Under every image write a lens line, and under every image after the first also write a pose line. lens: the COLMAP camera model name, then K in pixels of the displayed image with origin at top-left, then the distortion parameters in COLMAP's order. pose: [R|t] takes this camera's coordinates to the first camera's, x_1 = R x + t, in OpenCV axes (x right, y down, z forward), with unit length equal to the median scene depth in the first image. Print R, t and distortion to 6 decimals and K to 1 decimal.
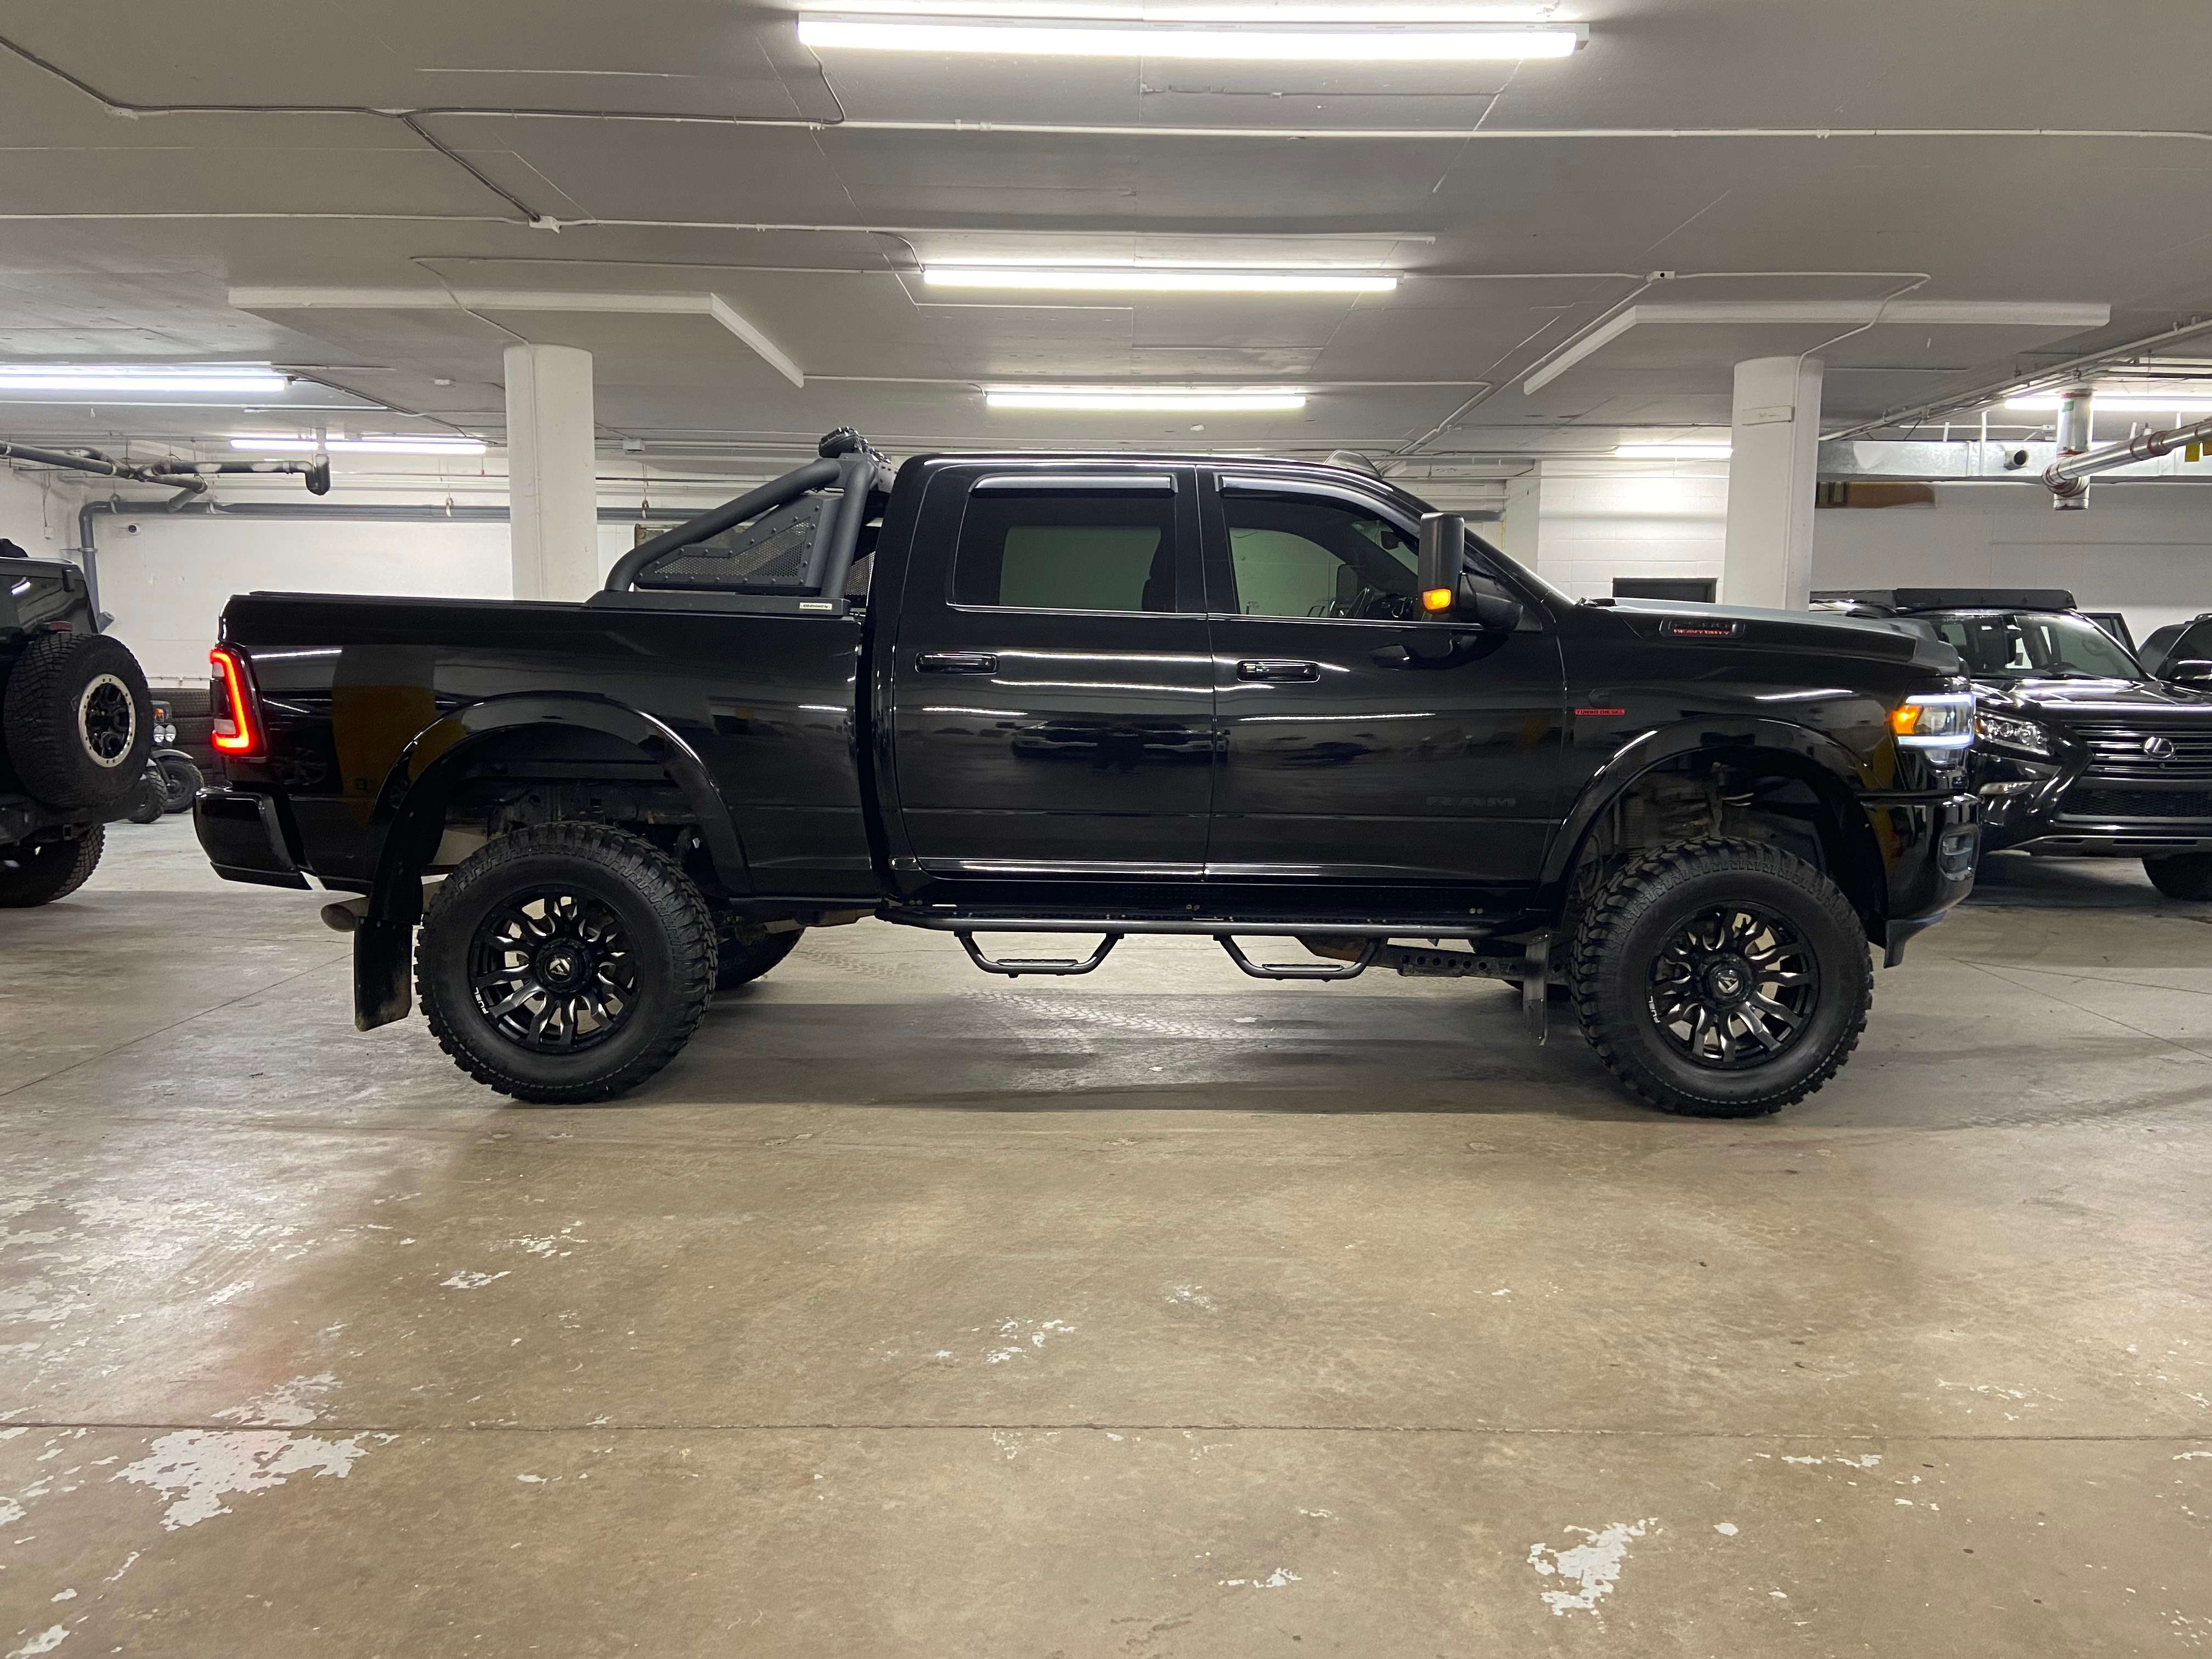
lens RADIAL K [[1681.3, 0, 1123.3], [0, 1681.3, 828.8], [0, 0, 1]] dist [0.043528, -0.041484]
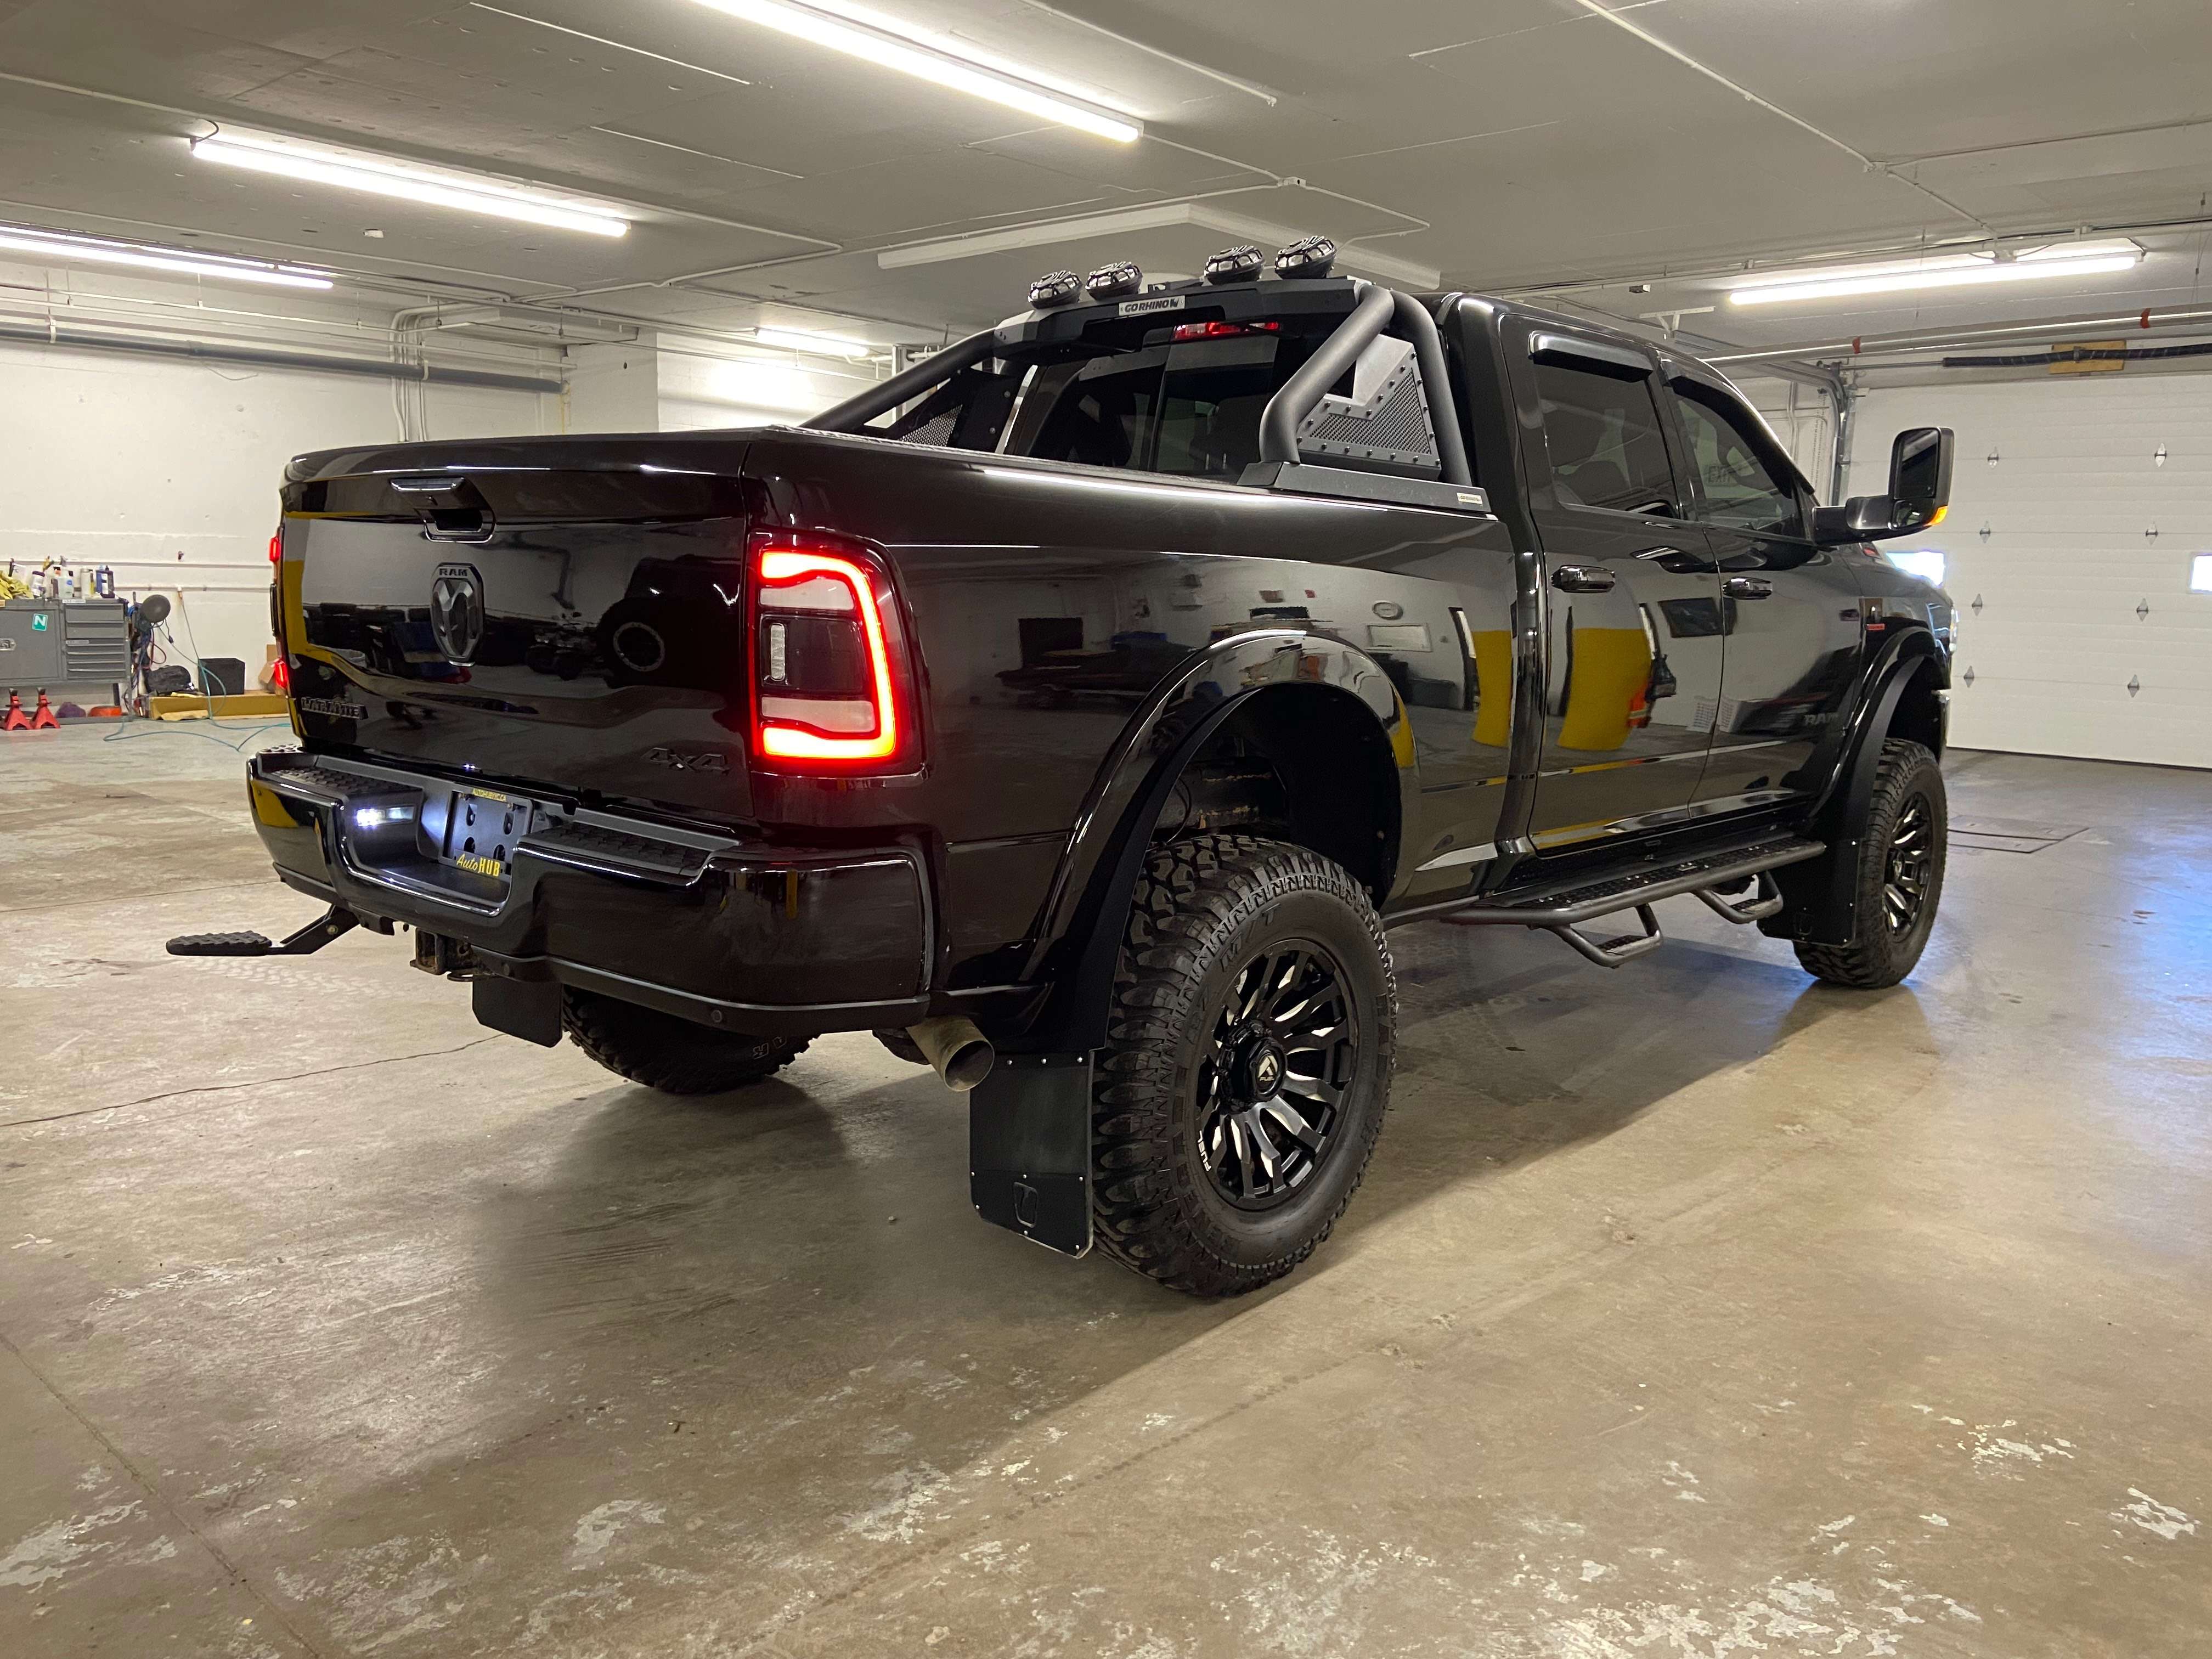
lens RADIAL K [[1681.3, 0, 1113.0], [0, 1681.3, 835.9], [0, 0, 1]] dist [0.043528, -0.041484]
pose [[0.667684, -0.106450, 0.736794, -0.853814], [0.055297, 0.994081, 0.093512, -0.068863], [-0.742388, -0.021694, 0.669619, 0.651131]]
